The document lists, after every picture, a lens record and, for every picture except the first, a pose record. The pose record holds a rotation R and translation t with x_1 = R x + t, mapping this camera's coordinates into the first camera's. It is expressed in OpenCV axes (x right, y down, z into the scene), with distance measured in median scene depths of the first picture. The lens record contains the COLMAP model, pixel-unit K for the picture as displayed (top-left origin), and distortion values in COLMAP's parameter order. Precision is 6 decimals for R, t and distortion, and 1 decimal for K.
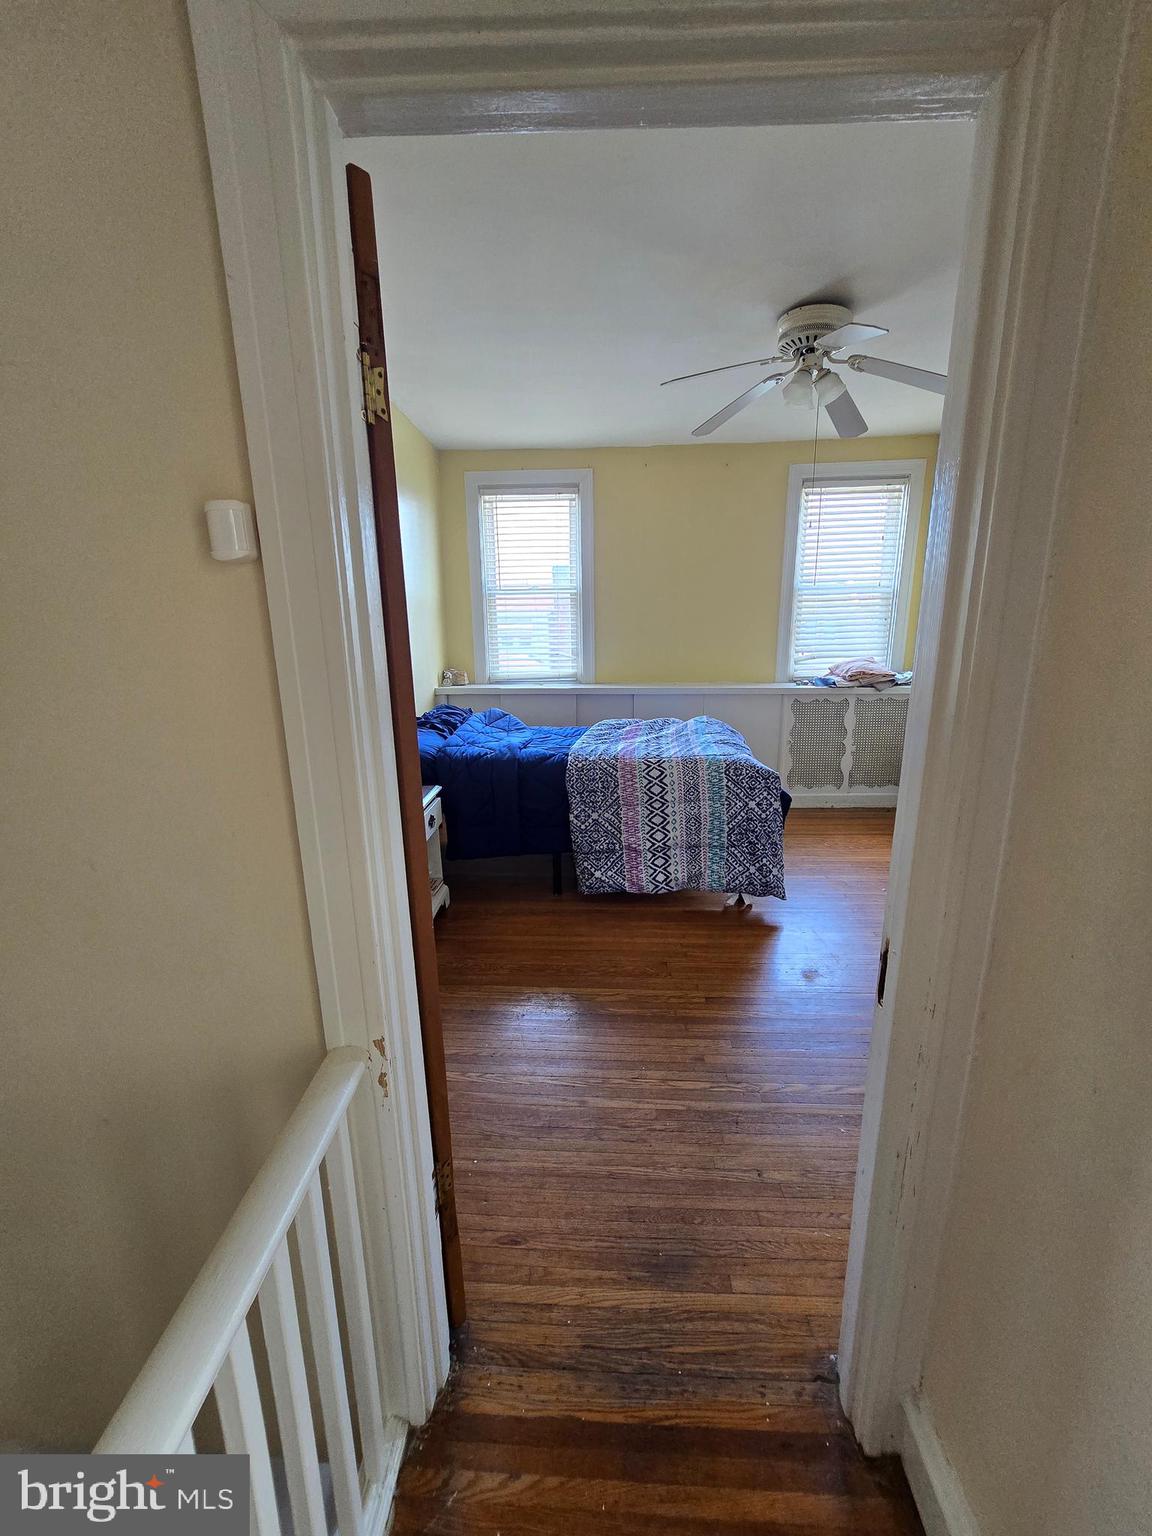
lens RADIAL K [[642.2, 0, 571.1], [0, 642.2, 762.0], [0, 0, 1]] dist [-0.006268, 0.000315]
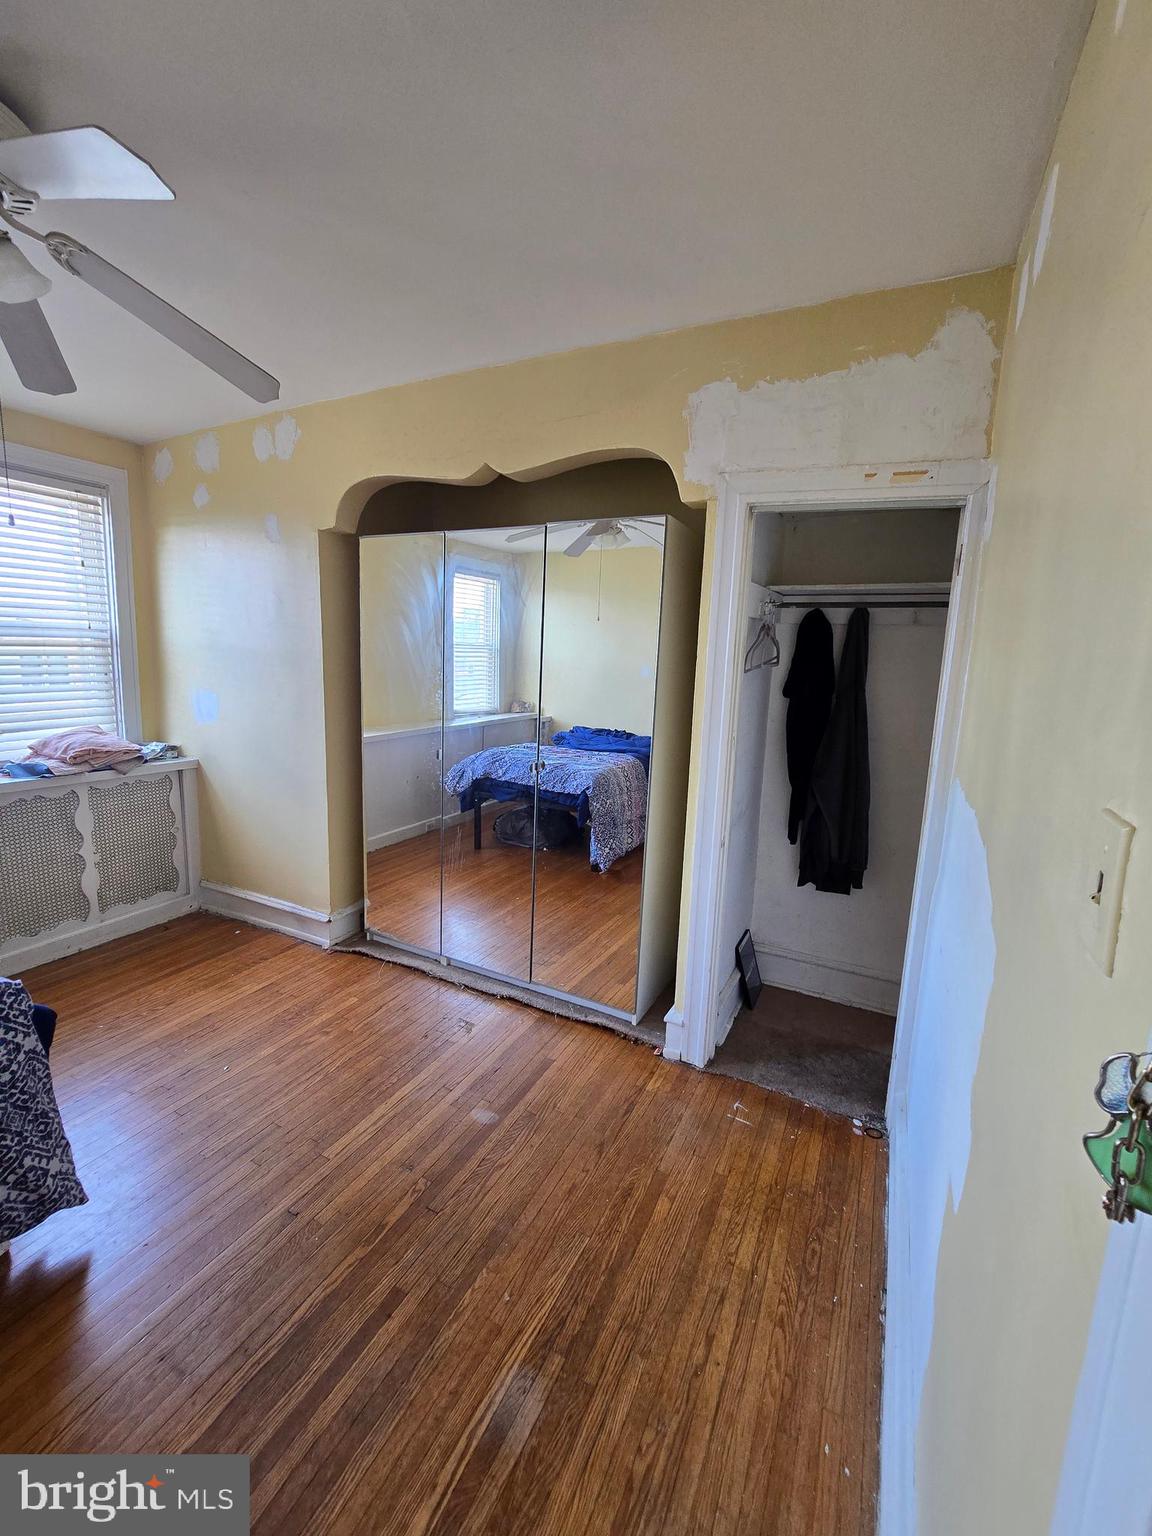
lens RADIAL K [[642.2, 0, 574.4], [0, 642.2, 760.5], [0, 0, 1]] dist [-0.006268, 0.000315]
pose [[0.413018, -0.115610, 0.903355, 0.051591], [0.169592, 0.984323, 0.048434, -0.096346], [-0.894793, 0.133198, 0.426150, 0.304785]]
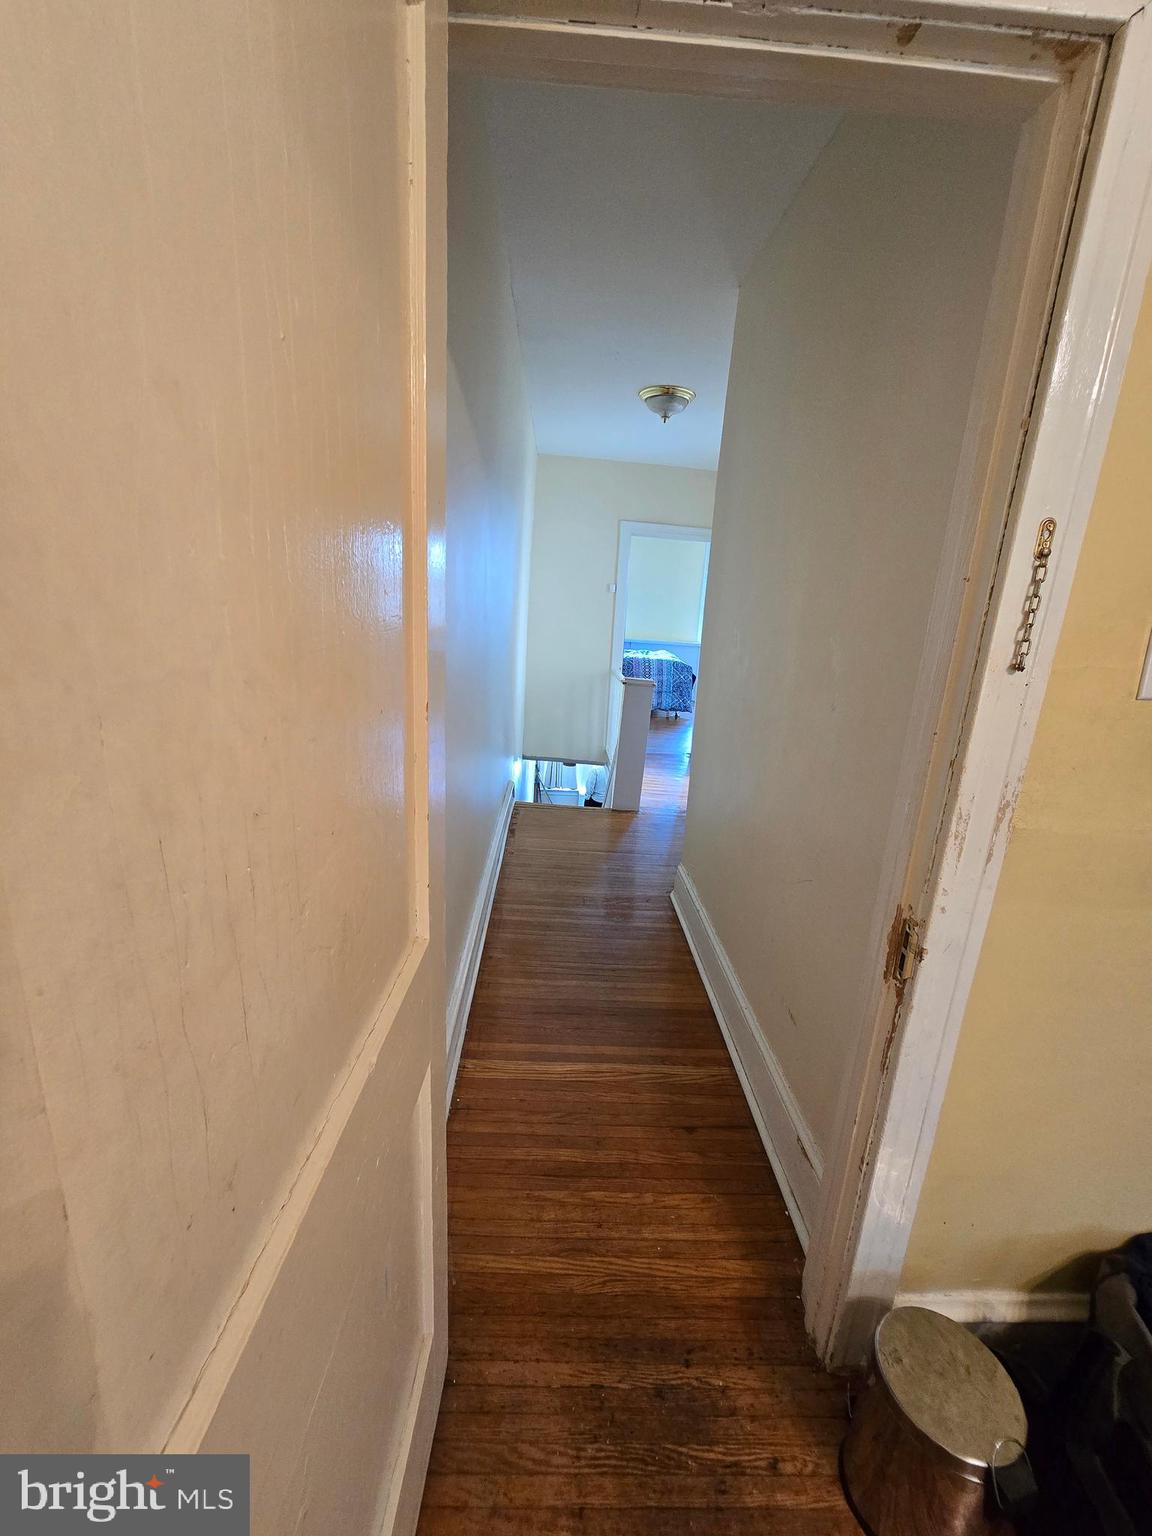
lens RADIAL K [[642.2, 0, 575.0], [0, 642.2, 770.3], [0, 0, 1]] dist [-0.006268, 0.000315]
pose [[0.995153, 0.044635, 0.087623, -0.342539], [-0.046897, 0.998613, 0.023920, 0.367063], [-0.086434, -0.027913, 0.995867, -1.481230]]
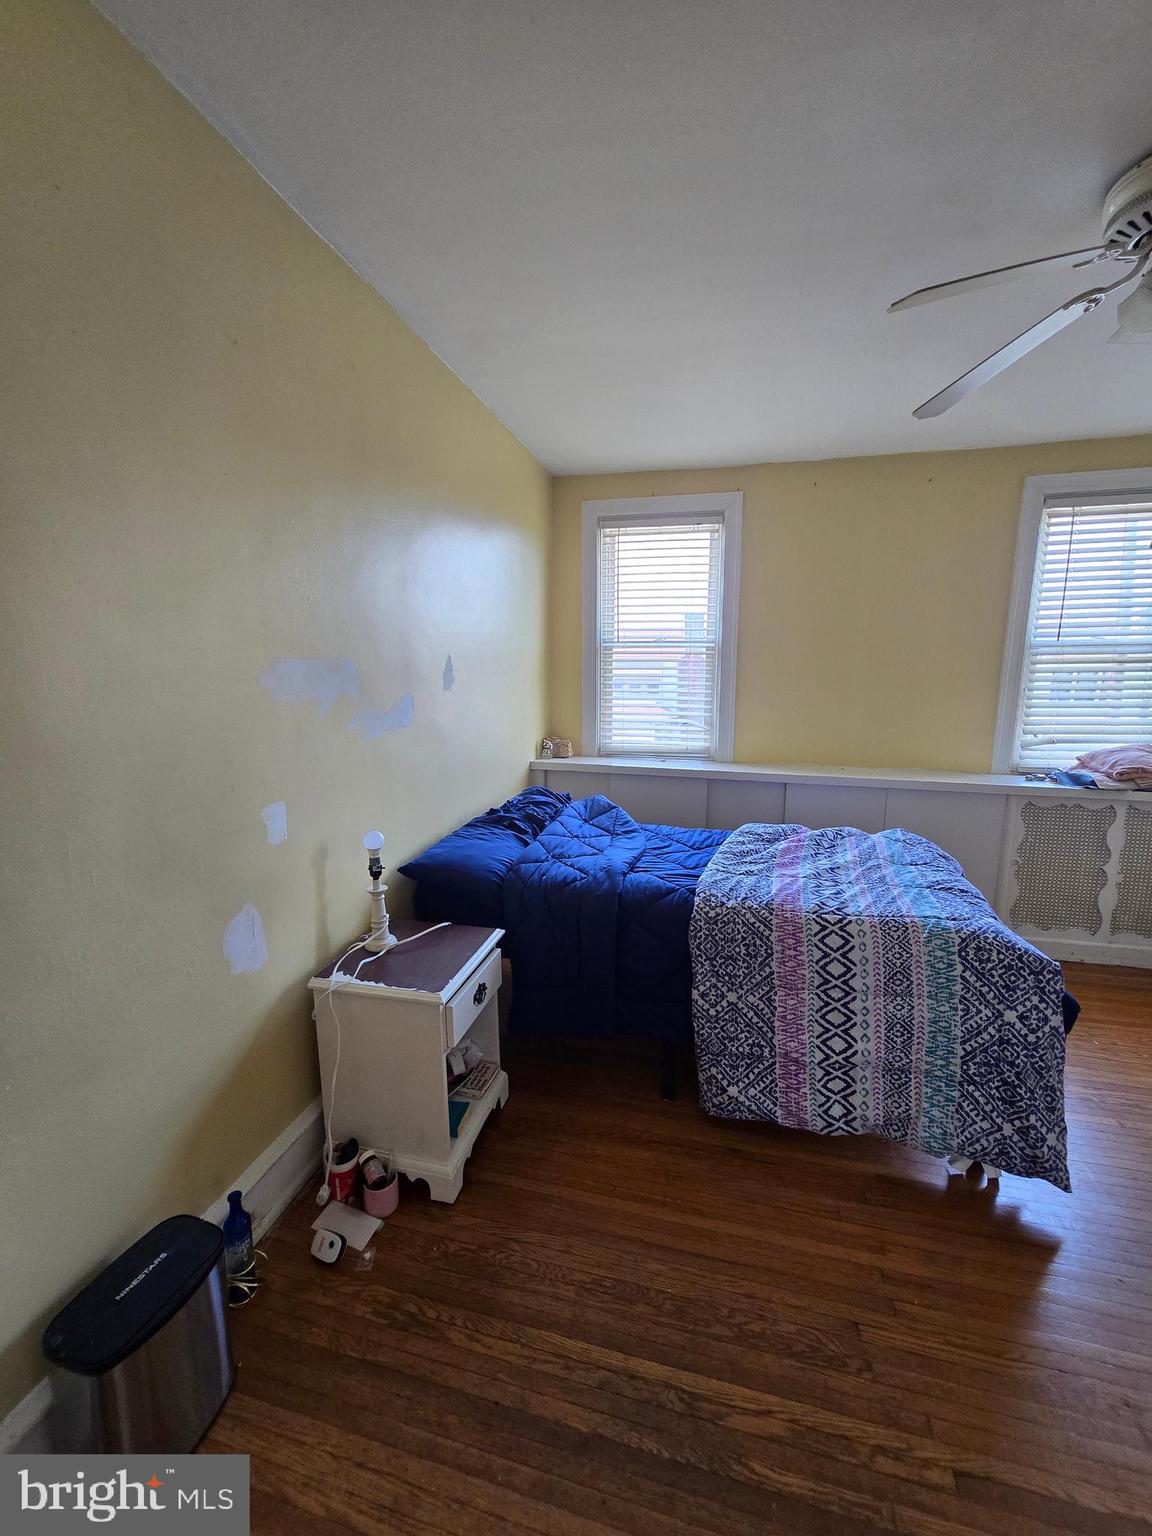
lens RADIAL K [[642.2, 0, 569.5], [0, 642.2, 765.6], [0, 0, 1]] dist [-0.006268, 0.000315]
pose [[0.979743, 0.047832, -0.194460, -0.008037], [-0.059760, 0.996644, -0.055940, -0.091483], [0.191132, 0.066428, 0.979314, 0.292809]]
